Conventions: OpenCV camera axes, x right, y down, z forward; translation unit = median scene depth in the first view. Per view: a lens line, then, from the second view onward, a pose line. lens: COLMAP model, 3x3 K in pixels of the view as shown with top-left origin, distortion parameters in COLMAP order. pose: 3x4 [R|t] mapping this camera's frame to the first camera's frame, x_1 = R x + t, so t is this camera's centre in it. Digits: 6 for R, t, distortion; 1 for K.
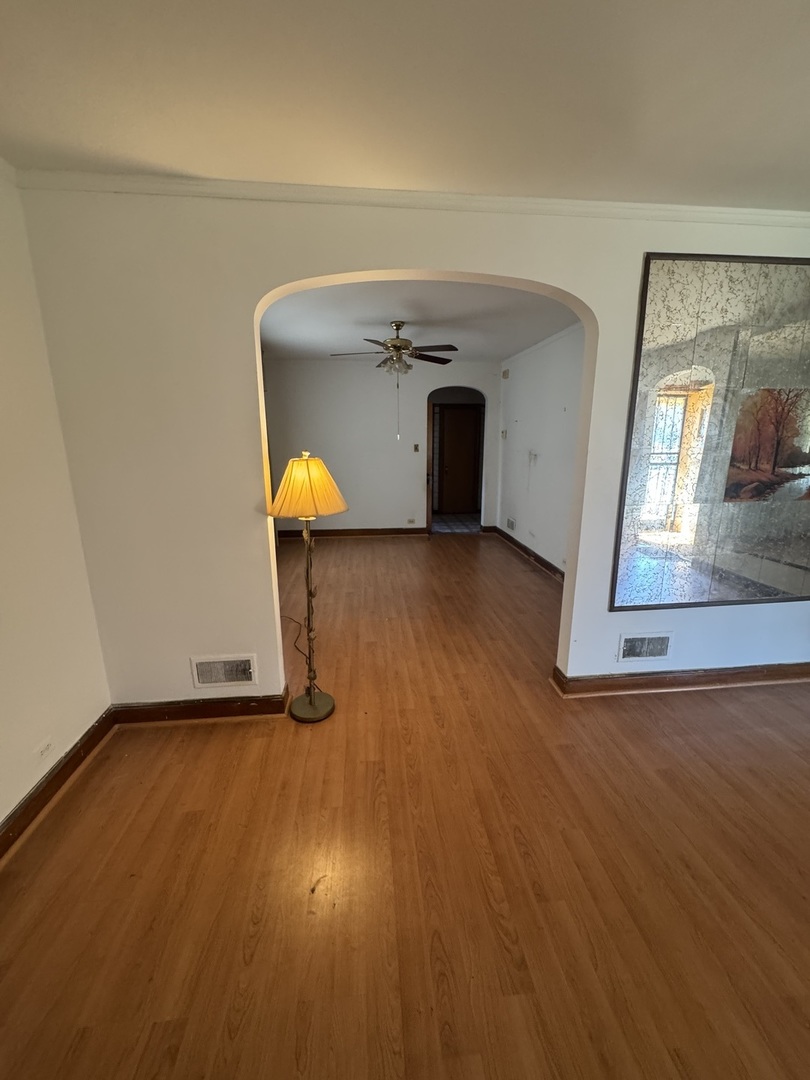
lens RADIAL K [[431.3, 0, 404.8], [0, 431.3, 536.9], [0, 0, 1]] dist [-0.008706, 0.000044]
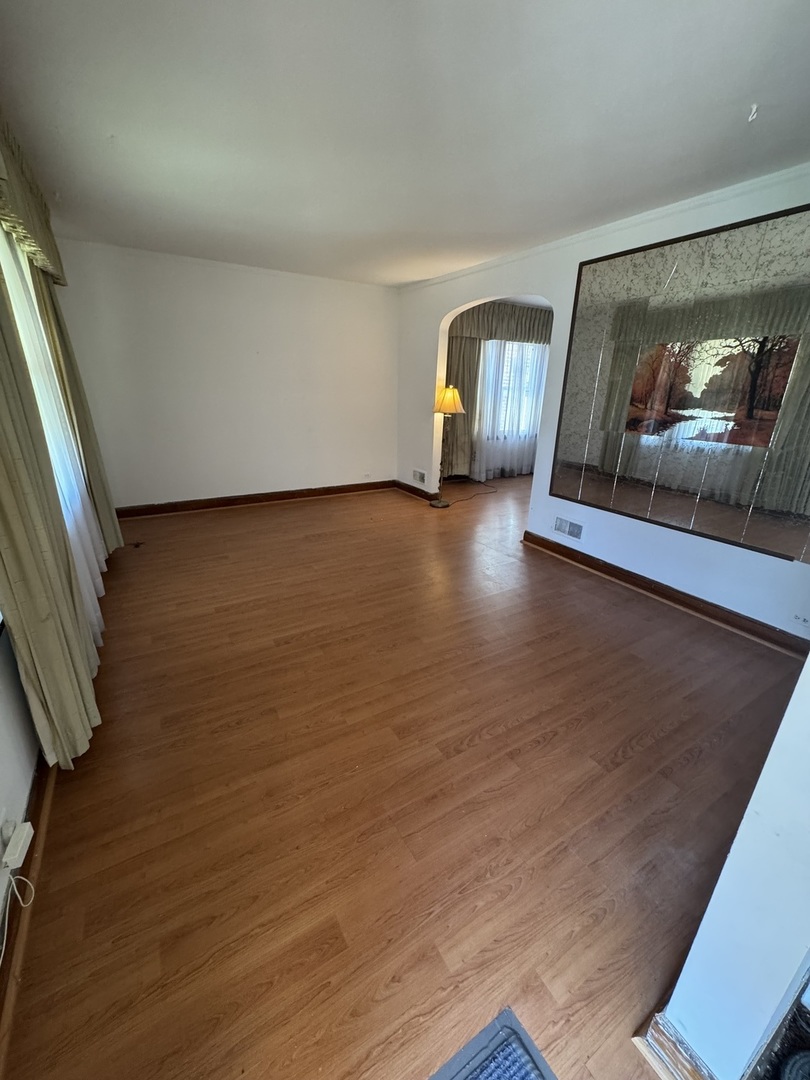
lens RADIAL K [[431.3, 0, 404.8], [0, 431.3, 536.9], [0, 0, 1]] dist [-0.008706, 0.000044]
pose [[0.427439, 0.319234, -0.845805, 1.728578], [-0.231267, 0.943060, 0.239067, 0.066217], [0.873963, 0.093421, 0.476929, -0.218009]]
